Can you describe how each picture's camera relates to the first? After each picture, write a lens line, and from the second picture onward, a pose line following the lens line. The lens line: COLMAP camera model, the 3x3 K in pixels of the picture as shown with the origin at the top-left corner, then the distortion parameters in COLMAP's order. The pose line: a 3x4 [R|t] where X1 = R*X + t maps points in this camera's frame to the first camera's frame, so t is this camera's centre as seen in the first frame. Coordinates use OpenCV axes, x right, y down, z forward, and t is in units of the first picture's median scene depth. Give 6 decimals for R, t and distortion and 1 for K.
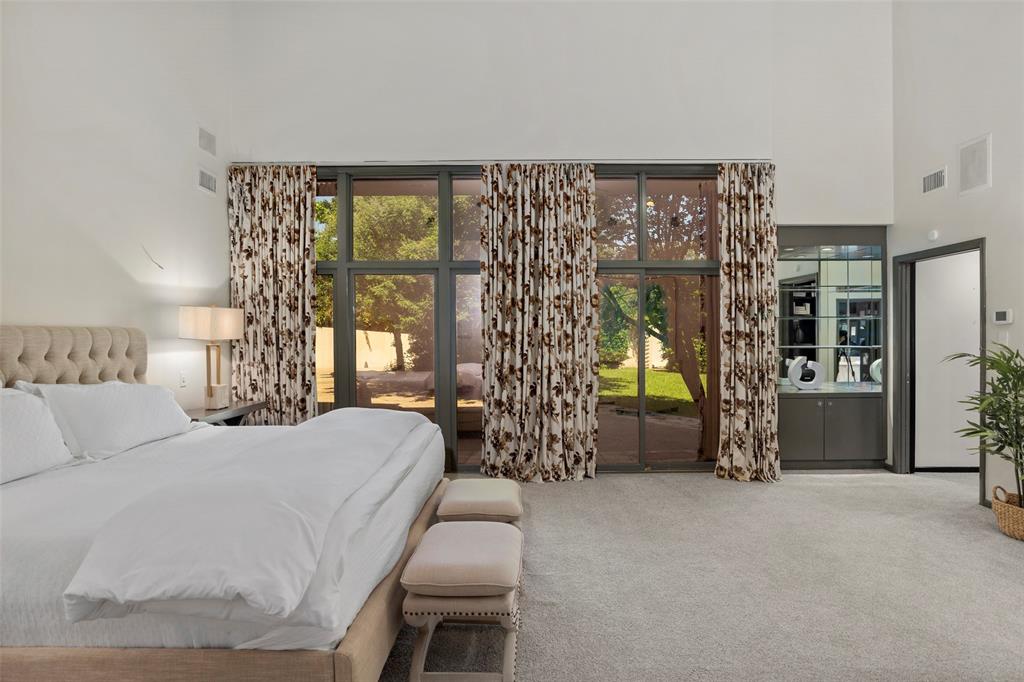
lens RADIAL K [[535.7, 0, 512.3], [0, 535.7, 338.0], [0, 0, 1]] dist [-0.020273, 0.006361]
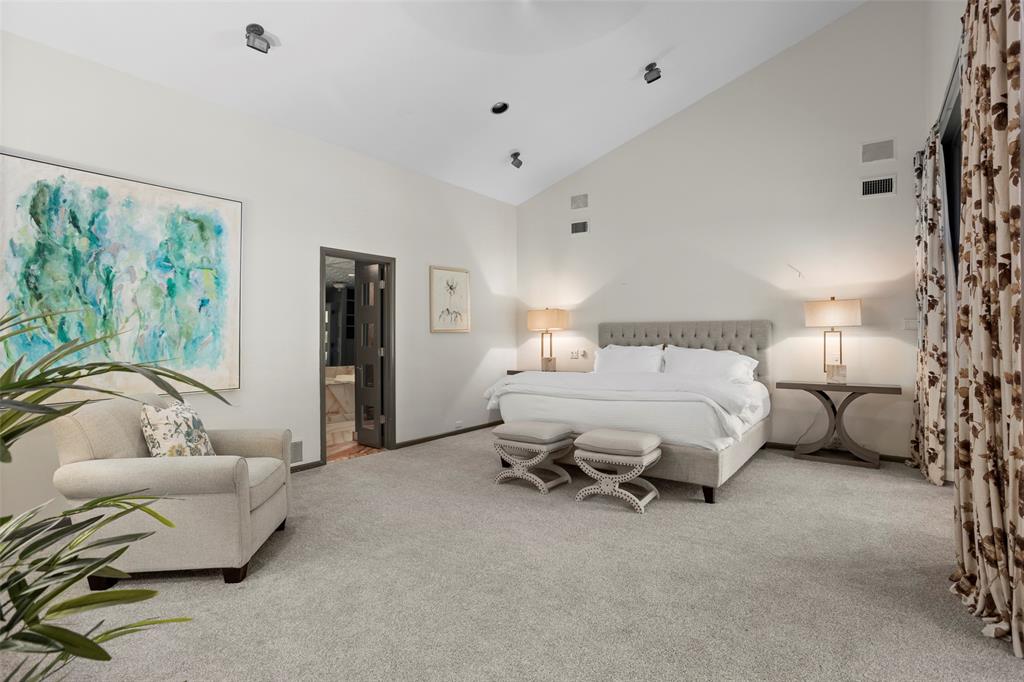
lens RADIAL K [[535.7, 0, 510.3], [0, 535.7, 334.3], [0, 0, 1]] dist [-0.020273, 0.006361]
pose [[-0.592105, 0.002188, -0.805858, 1.017427], [0.001825, 0.999997, 0.001374, 0.020667], [0.805859, -0.000658, -0.592107, 1.336827]]
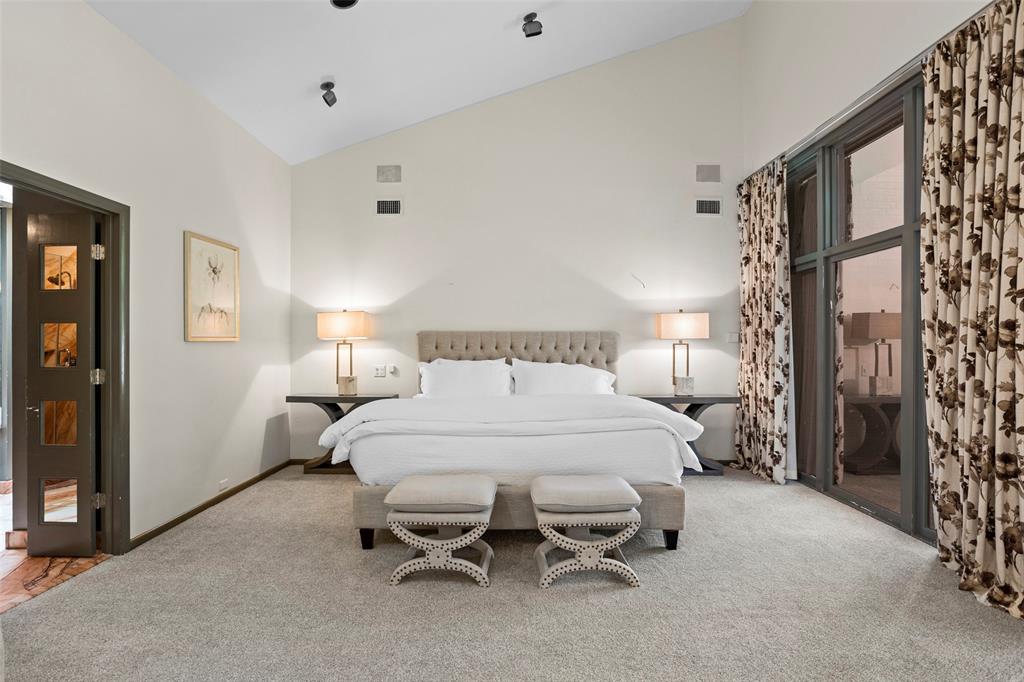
lens RADIAL K [[535.7, 0, 510.4], [0, 535.7, 349.6], [0, 0, 1]] dist [-0.020273, 0.006361]
pose [[-0.004881, 0.009967, -0.999938, 0.800034], [-0.003279, 0.999945, 0.009983, 0.019153], [0.999983, 0.003328, -0.004848, 0.728708]]
